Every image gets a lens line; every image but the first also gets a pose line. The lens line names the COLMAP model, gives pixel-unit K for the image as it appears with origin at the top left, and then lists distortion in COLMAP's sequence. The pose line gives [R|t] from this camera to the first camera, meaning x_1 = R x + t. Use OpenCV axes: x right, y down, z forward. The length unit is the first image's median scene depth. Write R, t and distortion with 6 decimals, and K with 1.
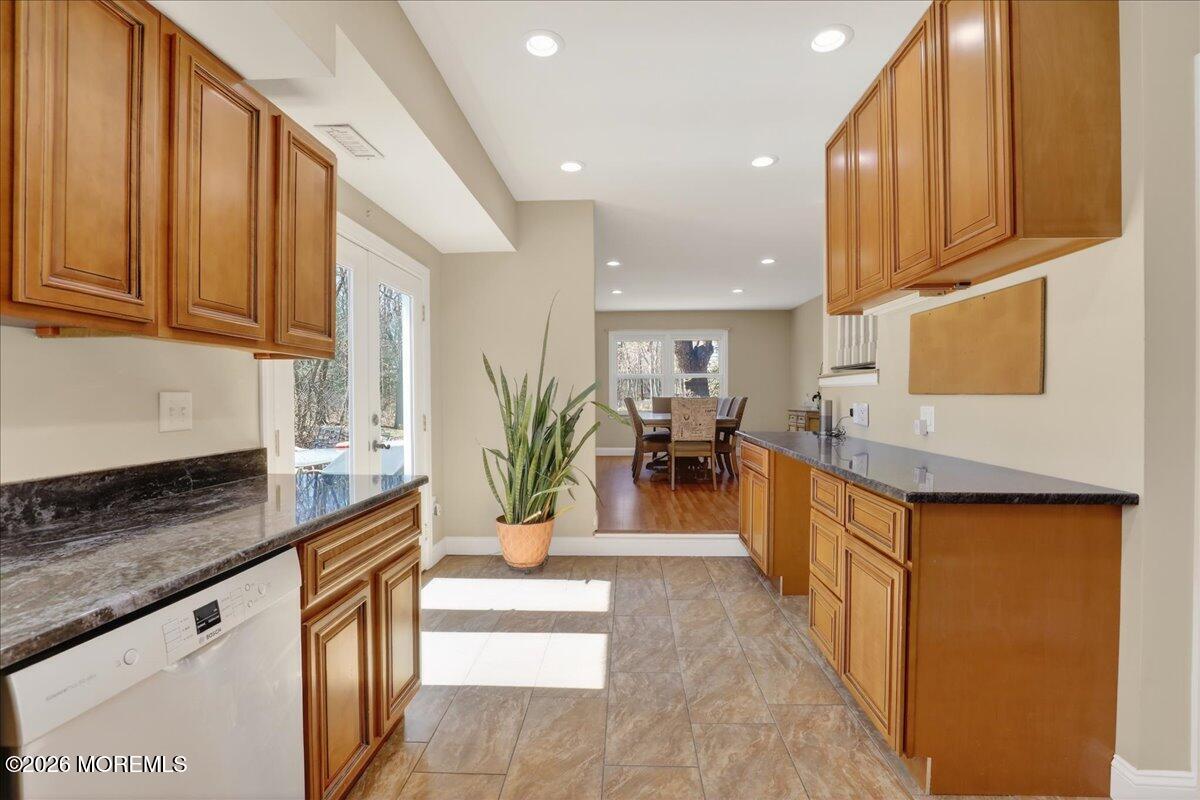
lens RADIAL K [[550.3, 0, 600.0], [0, 550.3, 400.0], [0, 0, 1]] dist [-0.029583, -0.000092]
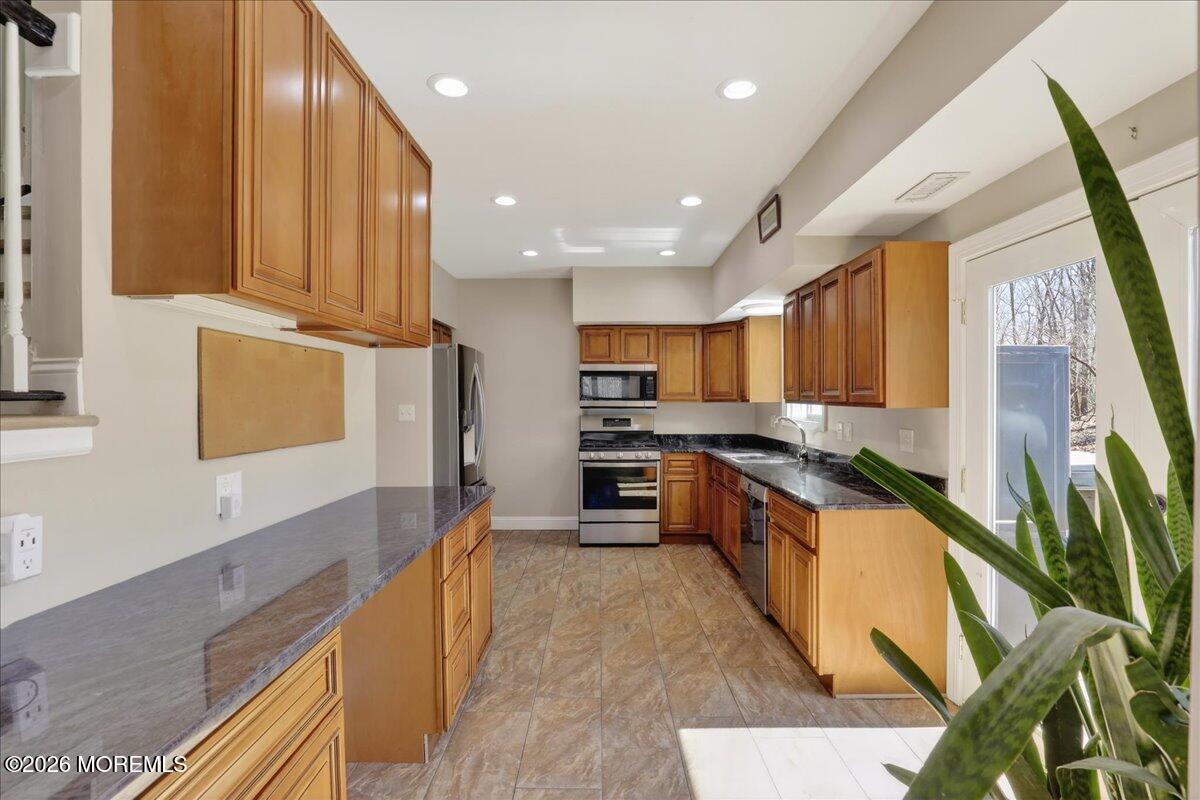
lens RADIAL K [[550.3, 0, 600.0], [0, 550.3, 400.0], [0, 0, 1]] dist [-0.029583, -0.000092]
pose [[-0.998710, 0.007409, -0.050242, 0.195142], [0.006927, 0.999928, 0.009753, -0.095607], [0.050310, 0.009392, -0.998689, 1.935273]]
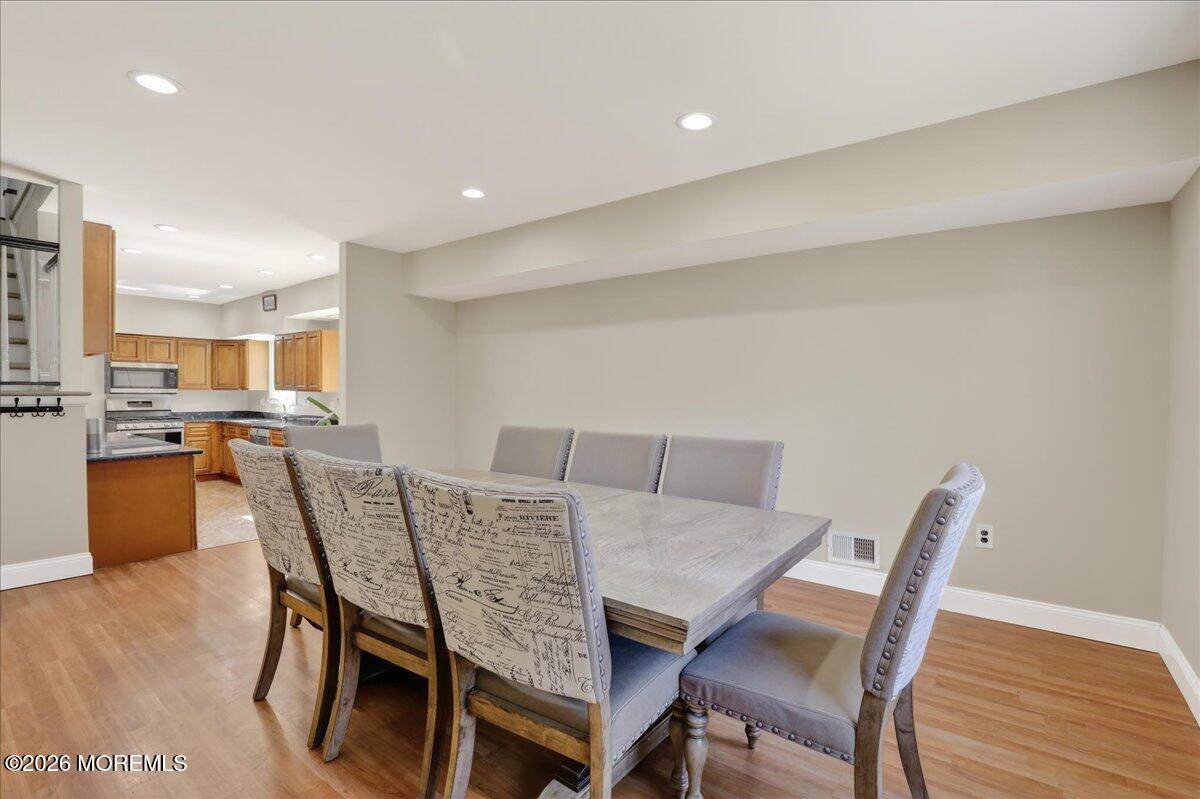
lens RADIAL K [[550.3, 0, 600.0], [0, 550.3, 399.5], [0, 0, 1]] dist [-0.029583, -0.000092]
pose [[-0.574657, 0.013763, -0.818278, 1.124407], [-0.010398, 0.999655, 0.024117, -0.110920], [0.818328, 0.022368, -0.574316, 3.810524]]
